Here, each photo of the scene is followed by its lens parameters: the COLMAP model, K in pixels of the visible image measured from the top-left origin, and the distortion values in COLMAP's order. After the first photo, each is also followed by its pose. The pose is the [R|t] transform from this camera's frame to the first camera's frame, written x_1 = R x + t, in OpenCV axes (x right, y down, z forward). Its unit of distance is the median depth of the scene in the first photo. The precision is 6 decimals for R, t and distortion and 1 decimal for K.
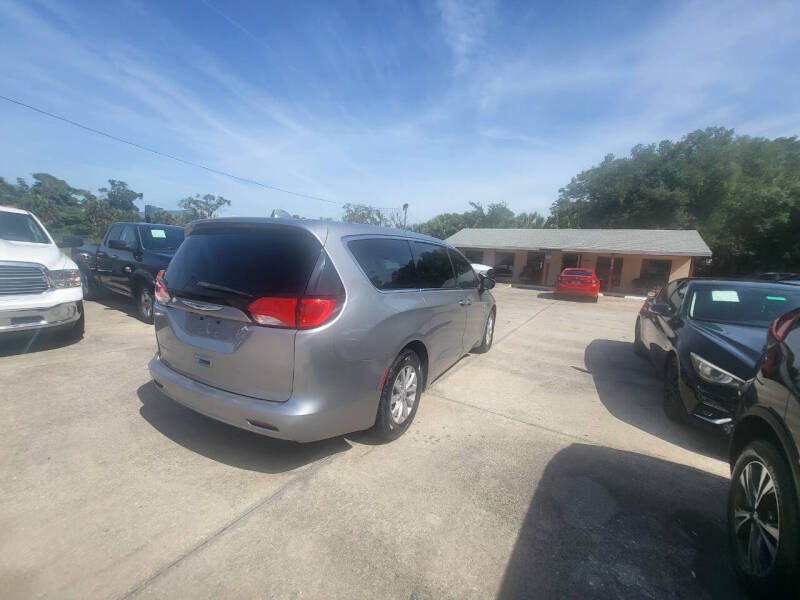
lens RADIAL K [[332.9, 0, 396.1], [0, 332.9, 298.0], [0, 0, 1]] dist [0.001743, -0.000952]
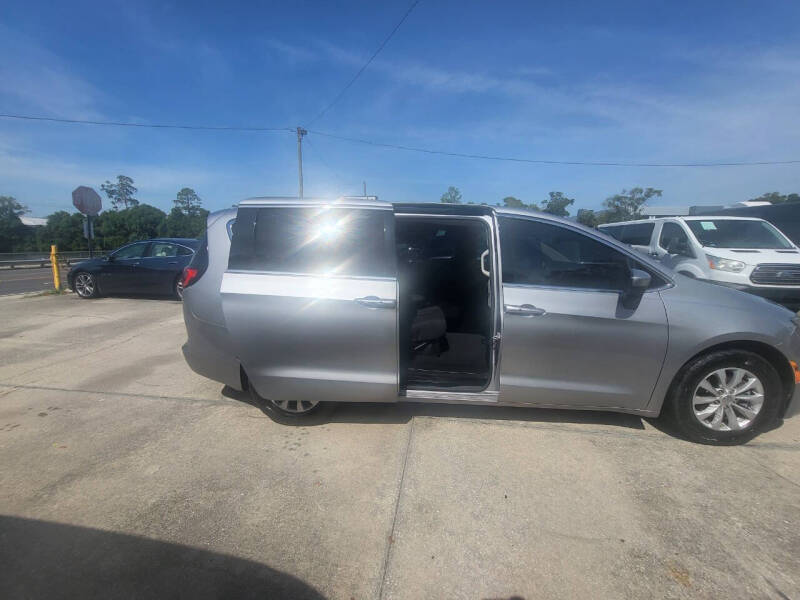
lens RADIAL K [[332.9, 0, 397.2], [0, 332.9, 299.4], [0, 0, 1]] dist [0.001743, -0.000952]
pose [[0.407355, 0.103039, -0.907439, 0.572077], [-0.099537, 0.992705, 0.068038, -0.019028], [0.907830, 0.062608, 0.414639, 0.517398]]
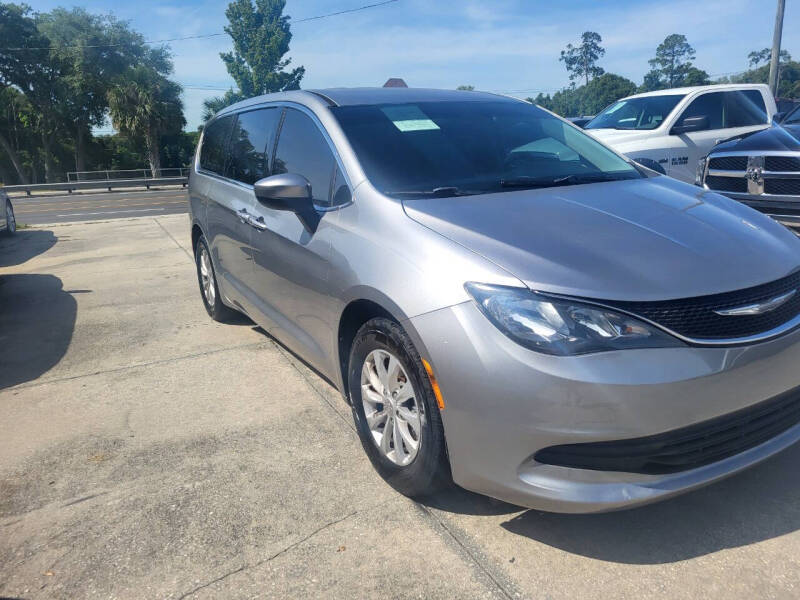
lens RADIAL K [[597.4, 0, 404.0], [0, 597.4, 303.7], [0, 0, 1]] dist [0.059796, -0.046265]
pose [[-0.523183, 0.191248, -0.830484, 0.743584], [-0.089269, 0.956835, 0.276581, -0.115375], [0.847532, 0.218839, -0.483527, 1.438756]]
